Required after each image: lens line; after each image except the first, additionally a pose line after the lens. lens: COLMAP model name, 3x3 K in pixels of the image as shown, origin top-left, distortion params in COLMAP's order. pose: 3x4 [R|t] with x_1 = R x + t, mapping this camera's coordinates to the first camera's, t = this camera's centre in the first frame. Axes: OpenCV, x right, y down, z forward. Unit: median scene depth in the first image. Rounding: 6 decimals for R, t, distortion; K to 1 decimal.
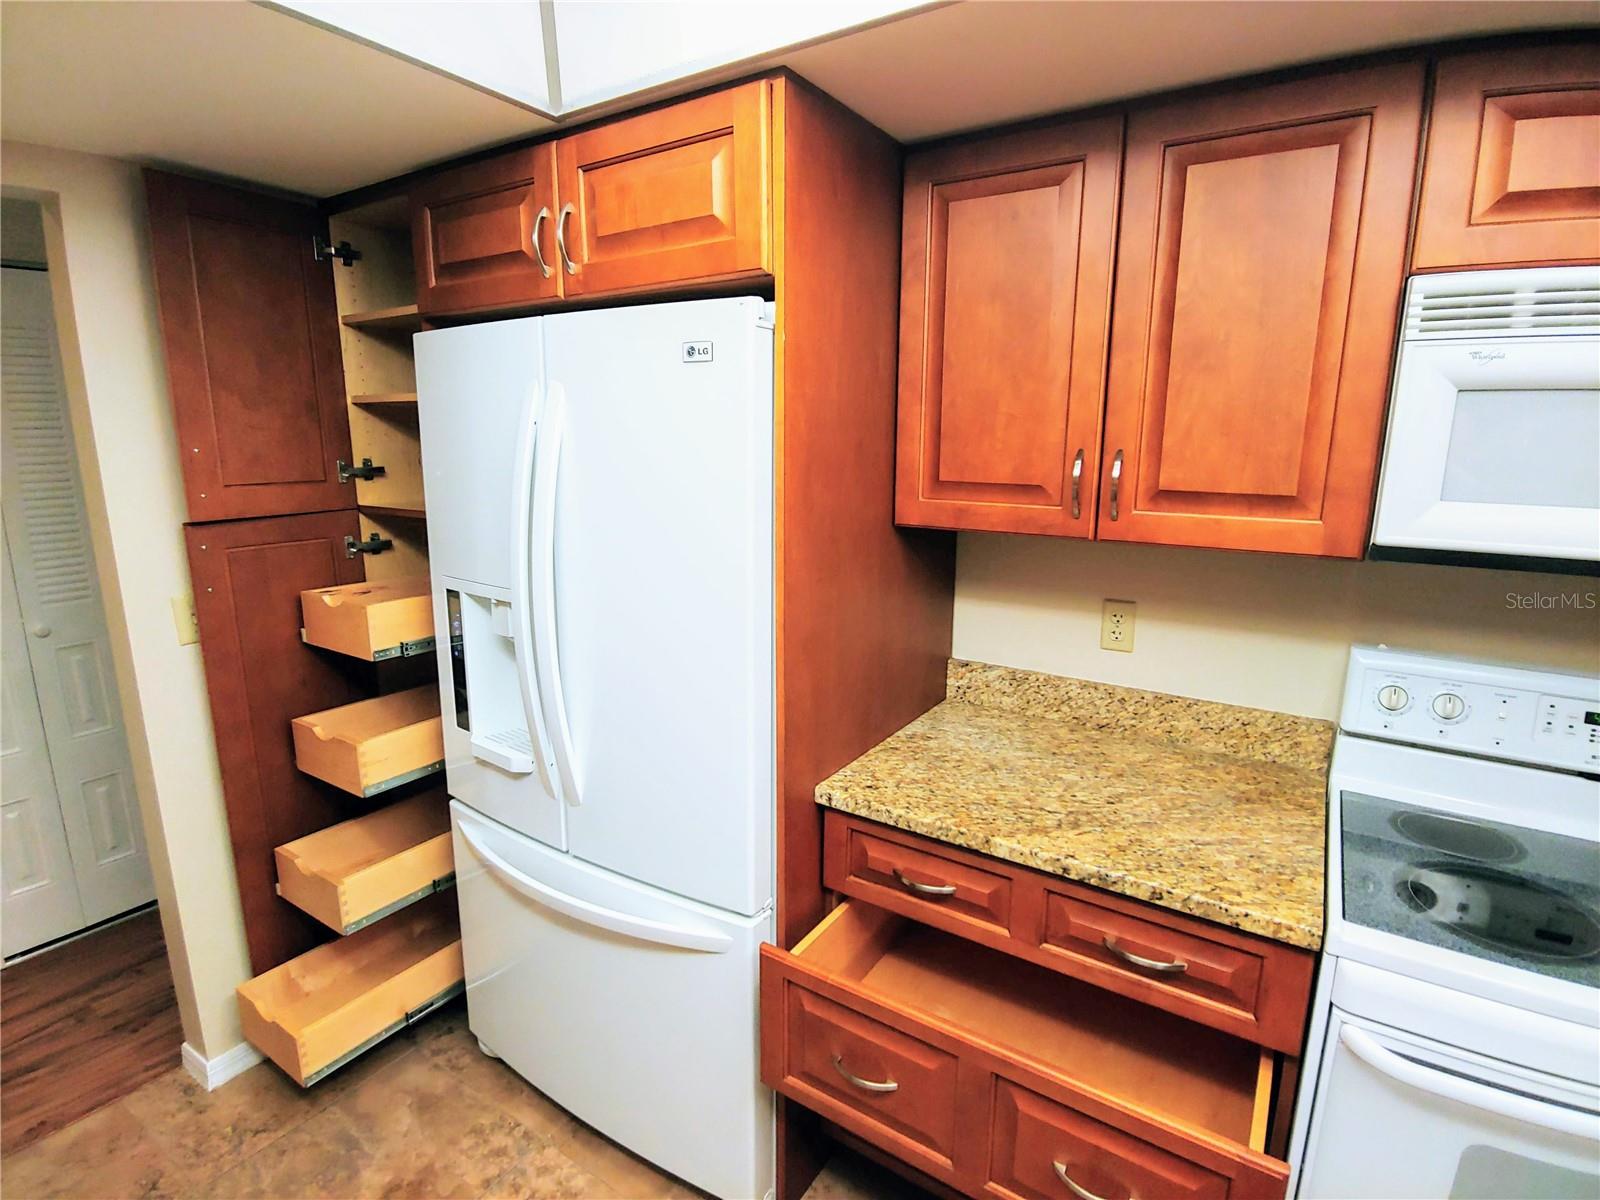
lens RADIAL K [[821.1, 0, 794.1], [0, 821.1, 604.9], [0, 0, 1]] dist [-0.010353, -0.003226]
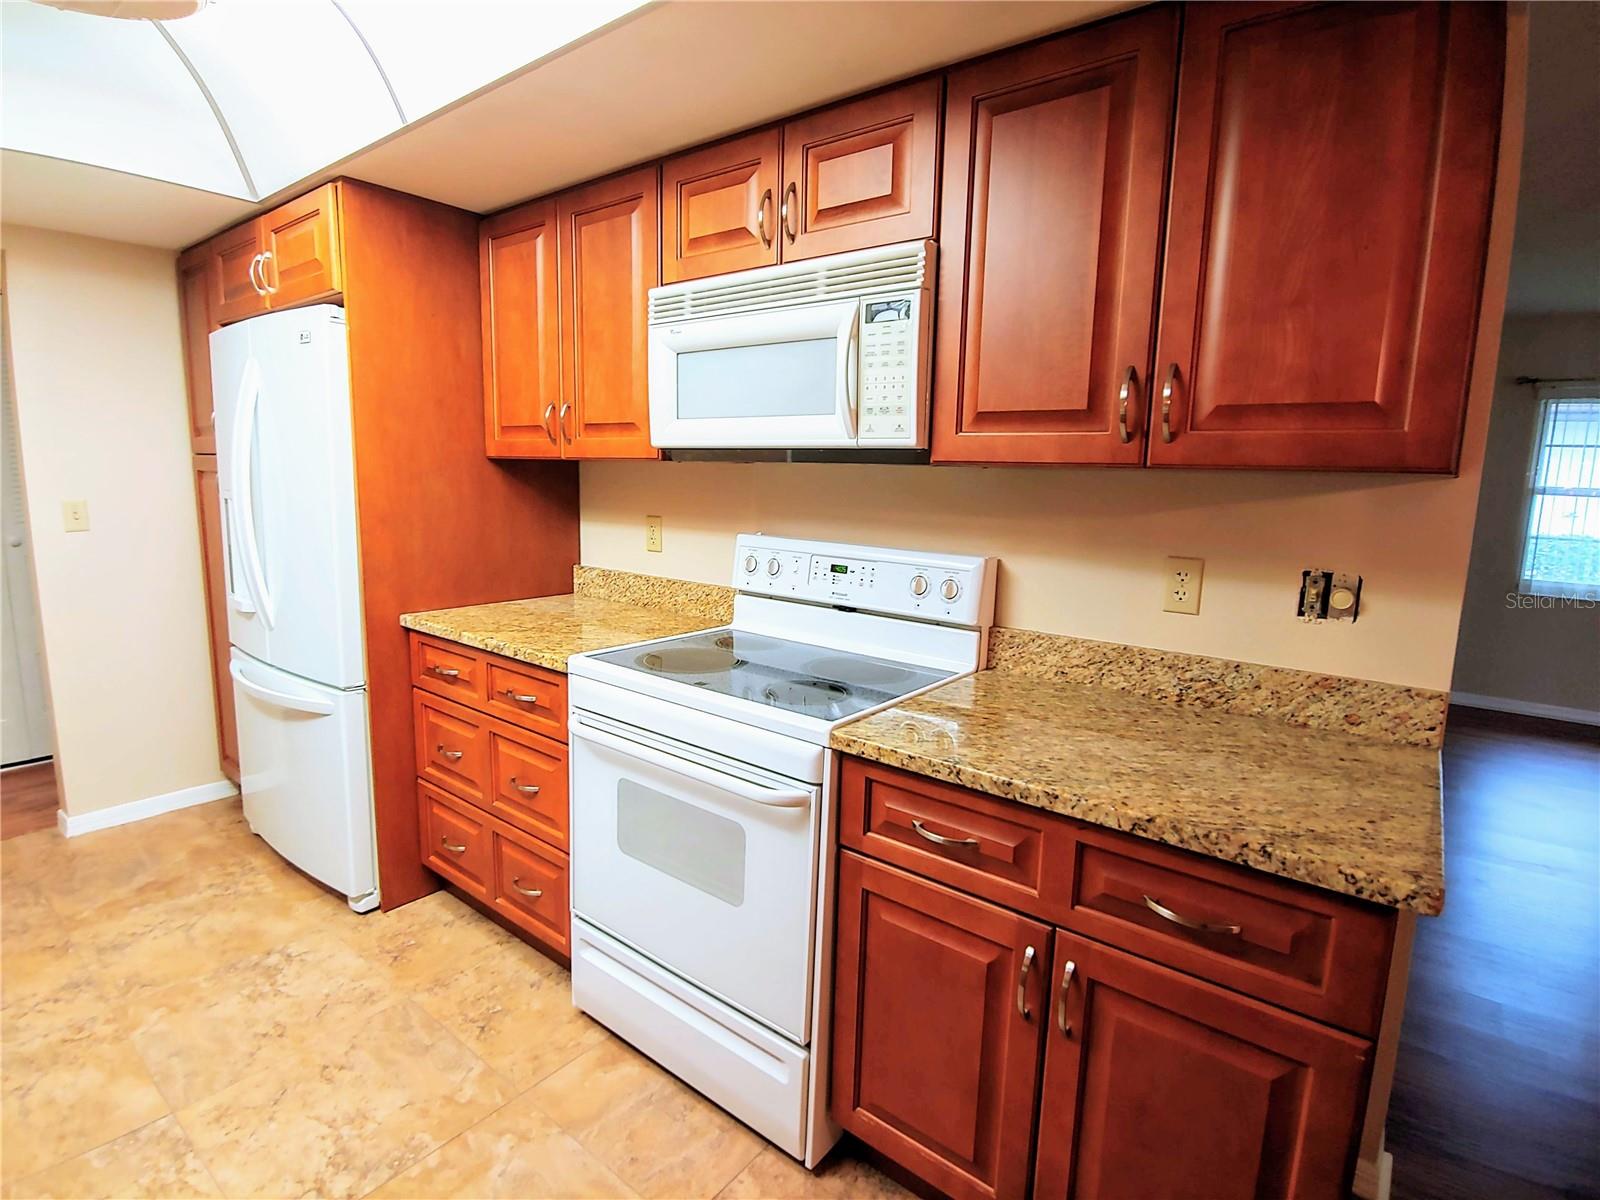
lens RADIAL K [[821.1, 0, 804.2], [0, 821.1, 605.6], [0, 0, 1]] dist [-0.010353, -0.003226]
pose [[0.996036, 0.032237, -0.082900, 0.939873], [-0.036590, 0.998000, -0.051542, 0.260216], [0.081073, 0.054371, 0.995224, -0.502468]]
